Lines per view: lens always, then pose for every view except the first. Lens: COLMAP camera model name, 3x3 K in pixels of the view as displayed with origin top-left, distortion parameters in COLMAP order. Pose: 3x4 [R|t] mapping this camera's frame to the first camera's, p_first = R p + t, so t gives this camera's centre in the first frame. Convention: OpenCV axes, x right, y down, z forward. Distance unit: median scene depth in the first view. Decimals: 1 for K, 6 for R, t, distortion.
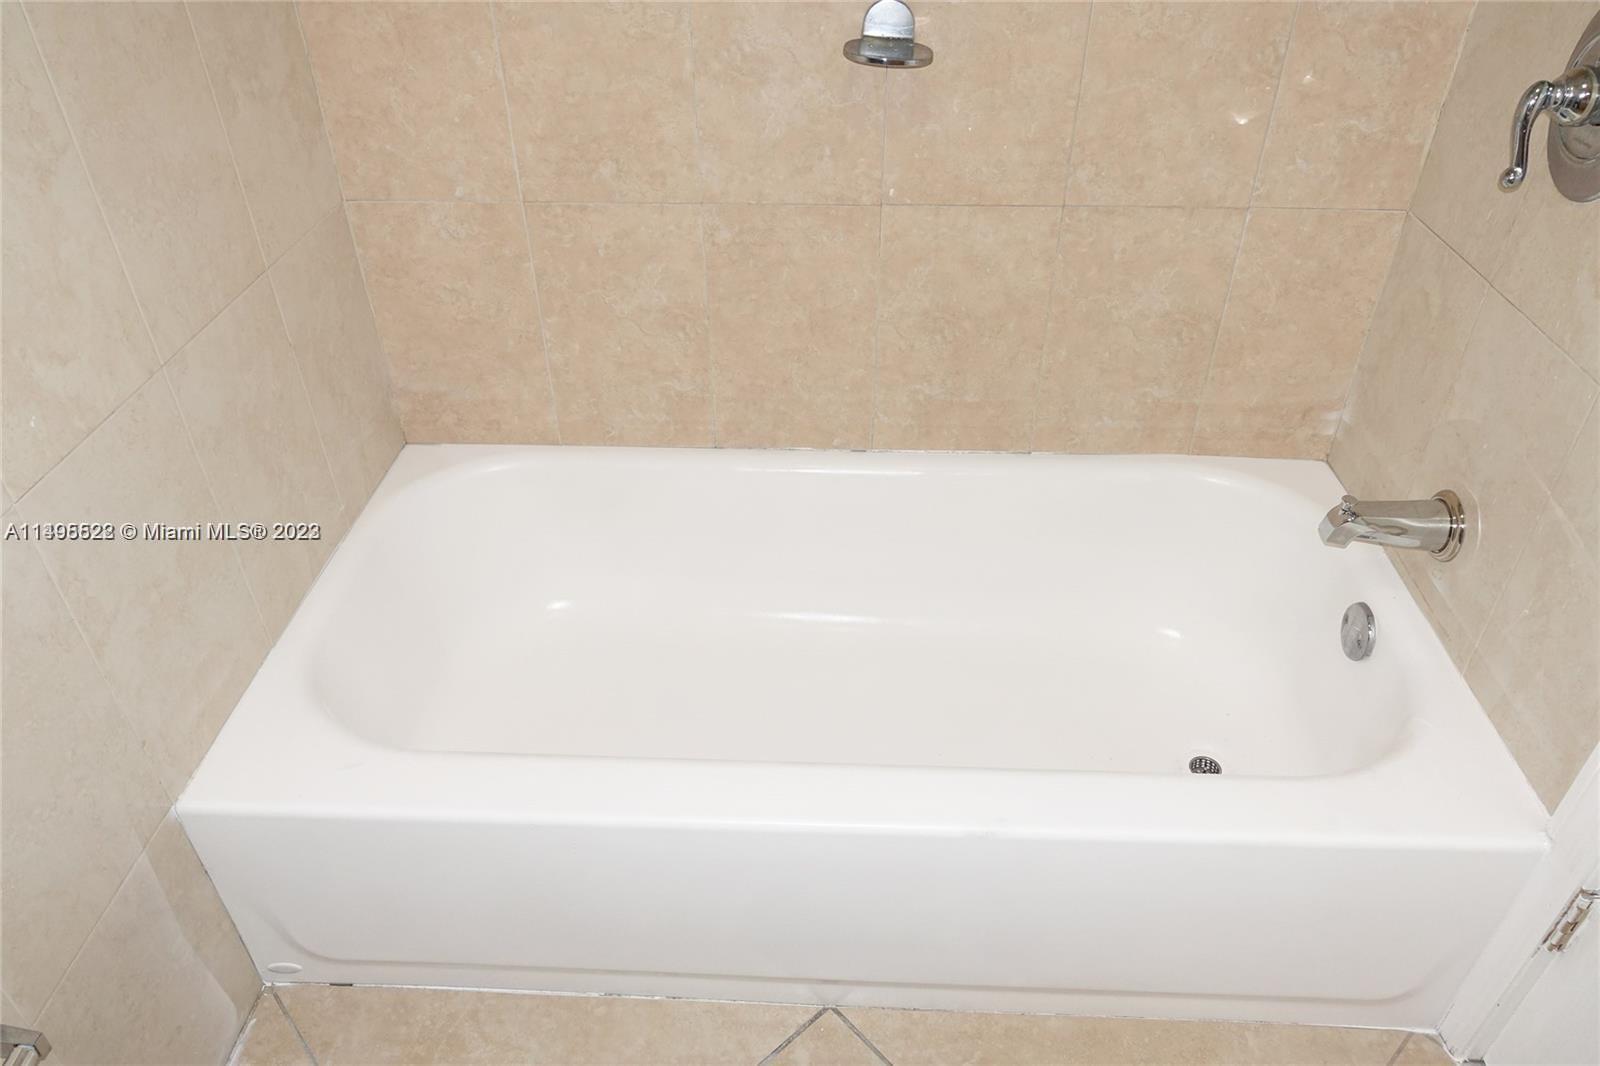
lens RADIAL K [[1106.2, 0, 799.6], [0, 1106.2, 535.4], [0, 0, 1]] dist [0.011498, -0.011092]
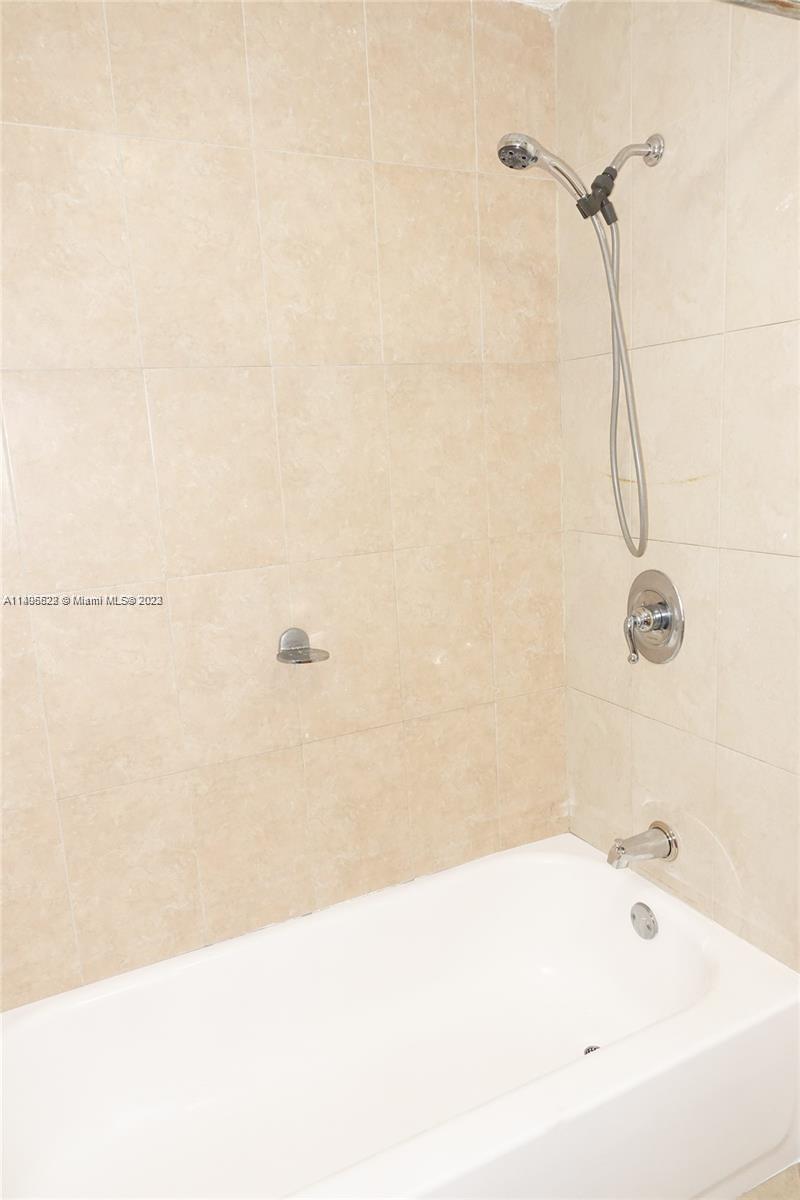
lens RADIAL K [[829.7, 0, 400.0], [0, 829.7, 600.0], [0, 0, 1]] dist [0.011498, -0.011092]
pose [[0.870800, -0.136020, 0.472447, -0.334049], [0.332601, 0.870669, -0.362369, -0.002398], [-0.362056, 0.472687, 0.803419, -0.098770]]
